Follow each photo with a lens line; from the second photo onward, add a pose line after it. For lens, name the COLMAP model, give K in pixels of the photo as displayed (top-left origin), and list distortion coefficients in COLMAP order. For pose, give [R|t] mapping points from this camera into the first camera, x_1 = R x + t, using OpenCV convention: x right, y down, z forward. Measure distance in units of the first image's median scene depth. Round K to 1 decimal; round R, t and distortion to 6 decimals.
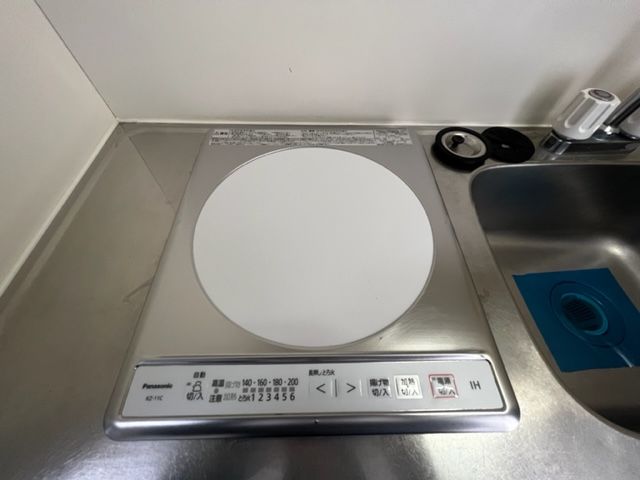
lens RADIAL K [[255.7, 0, 320.0], [0, 255.7, 240.4], [0, 0, 1]] dist [0.003012, -0.000060]
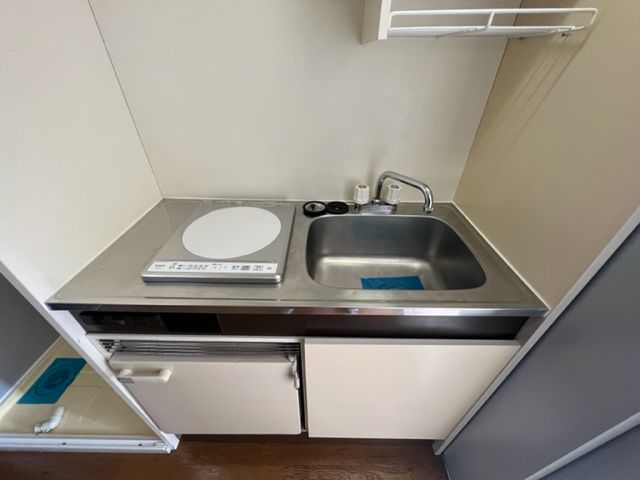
lens RADIAL K [[255.7, 0, 317.8], [0, 255.7, 239.9], [0, 0, 1]] dist [0.003012, -0.000060]
pose [[0.999582, 0.006138, -0.028243, 0.653515], [-0.016221, 0.927930, -0.372401, 0.706155], [0.023922, 0.372703, 0.927642, -0.933844]]
